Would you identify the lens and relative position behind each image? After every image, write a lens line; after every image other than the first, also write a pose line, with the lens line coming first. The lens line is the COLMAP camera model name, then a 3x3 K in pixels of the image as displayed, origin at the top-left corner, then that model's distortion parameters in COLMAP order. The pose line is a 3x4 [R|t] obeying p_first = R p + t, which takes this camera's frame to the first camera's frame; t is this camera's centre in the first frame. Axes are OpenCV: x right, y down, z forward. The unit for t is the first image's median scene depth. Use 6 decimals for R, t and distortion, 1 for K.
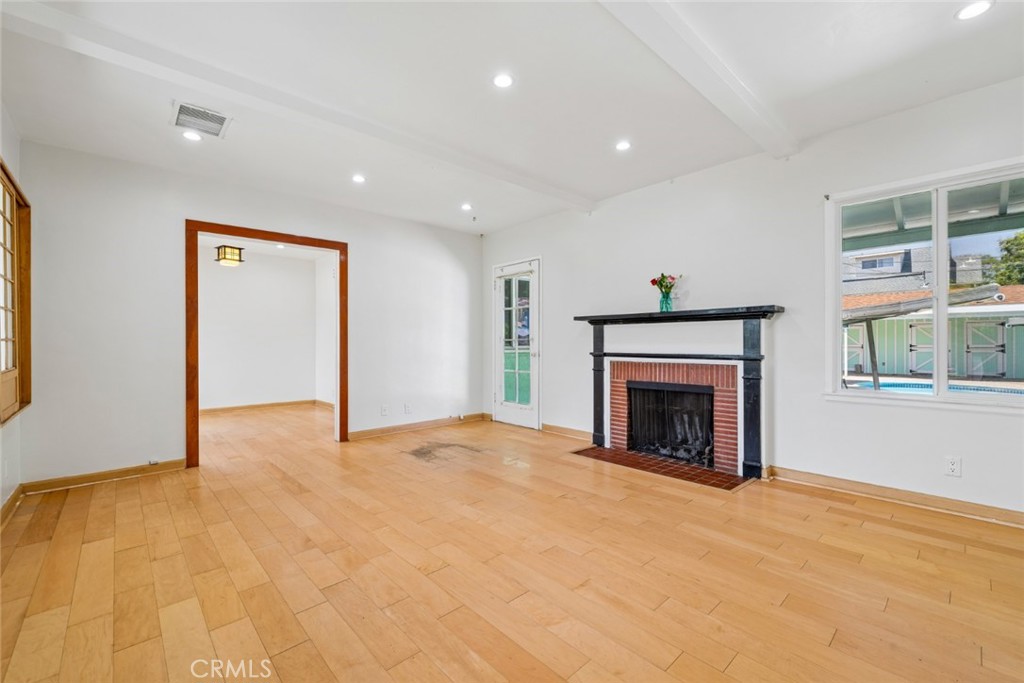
lens RADIAL K [[426.7, 0, 512.9], [0, 426.7, 343.6], [0, 0, 1]] dist [0.004131, -0.000429]
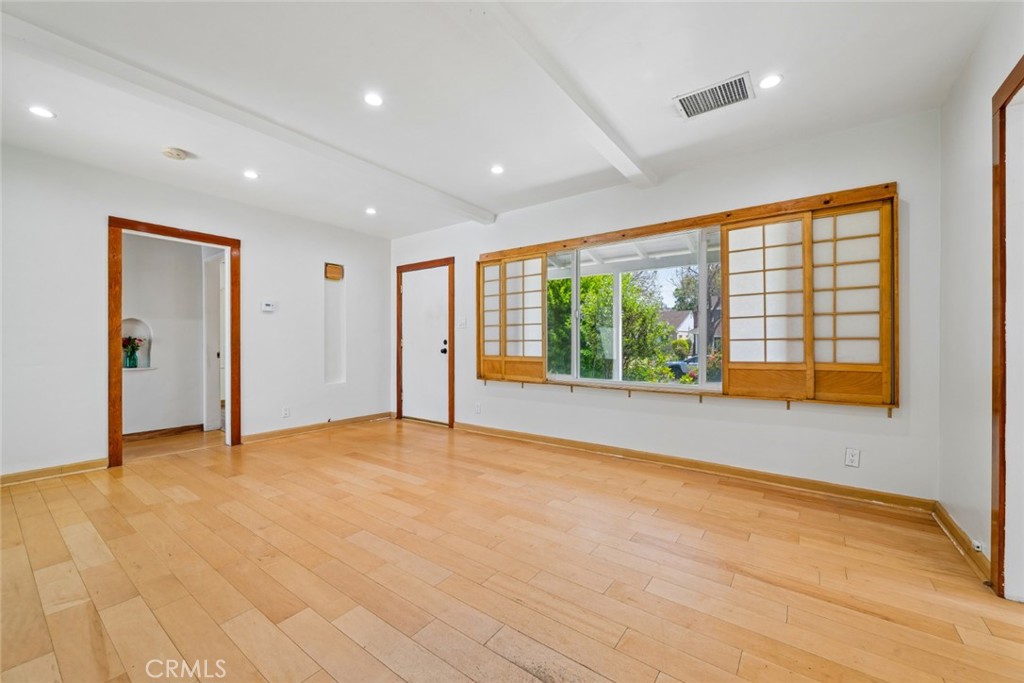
lens RADIAL K [[406.2, 0, 515.6], [0, 406.2, 342.6], [0, 0, 1]] dist [0.002299, -0.001533]
pose [[-0.980971, 0.004060, -0.194111, -0.114831], [0.003600, 0.999990, 0.002724, -0.003507], [0.194120, 0.001974, -0.980976, 1.378797]]
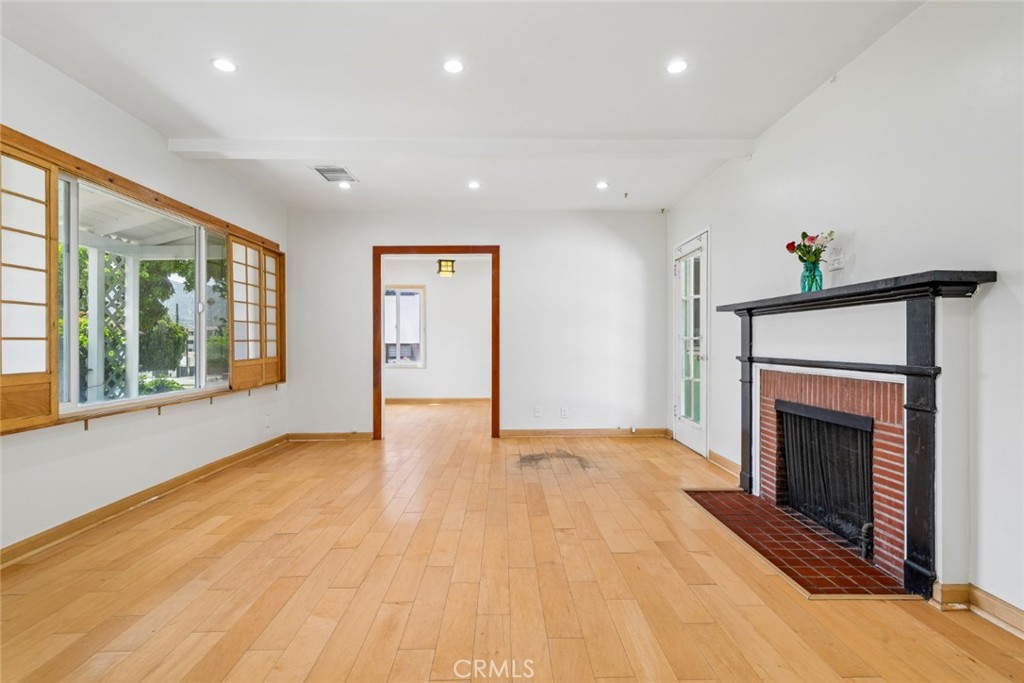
lens RADIAL K [[484.9, 0, 513.3], [0, 484.9, 344.6], [0, 0, 1]] dist [0.001500, 0.000076]
pose [[0.749464, 0.003537, -0.662035, 0.525110], [-0.001055, 0.999991, 0.004148, -0.001817], [0.662044, -0.002411, 0.749461, 0.187093]]
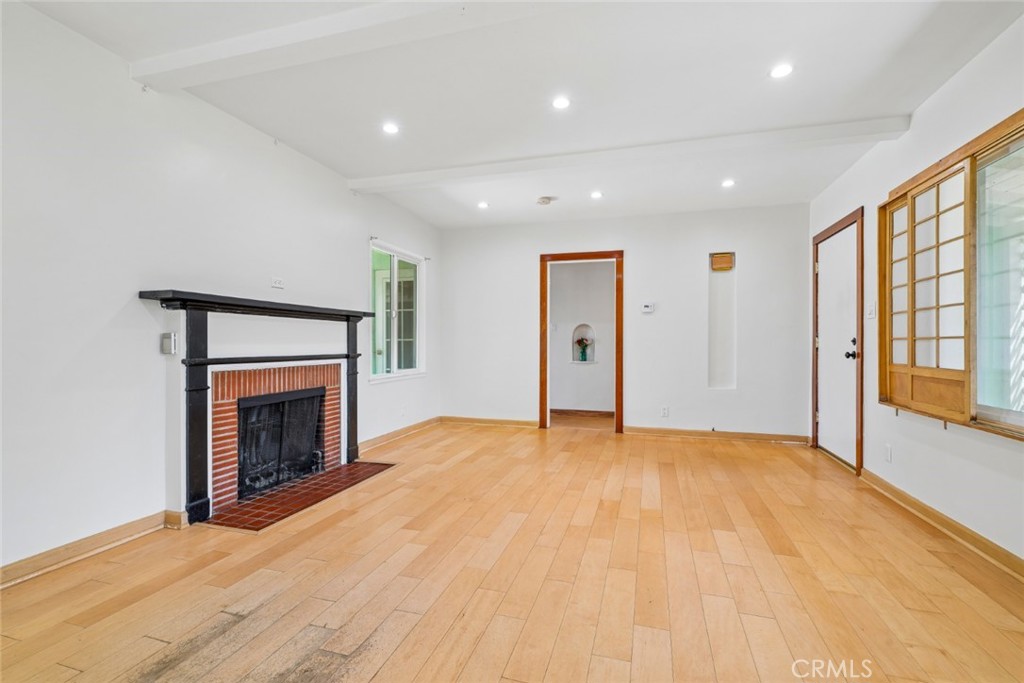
lens RADIAL K [[456.5, 0, 510.7], [0, 456.5, 344.0], [0, 0, 1]] dist [0.002205, -0.003496]
pose [[-0.502462, 0.000405, 0.864599, -0.644101], [0.001745, 0.999998, 0.000545, 0.001572], [-0.864598, 0.001783, -0.502462, 1.130672]]
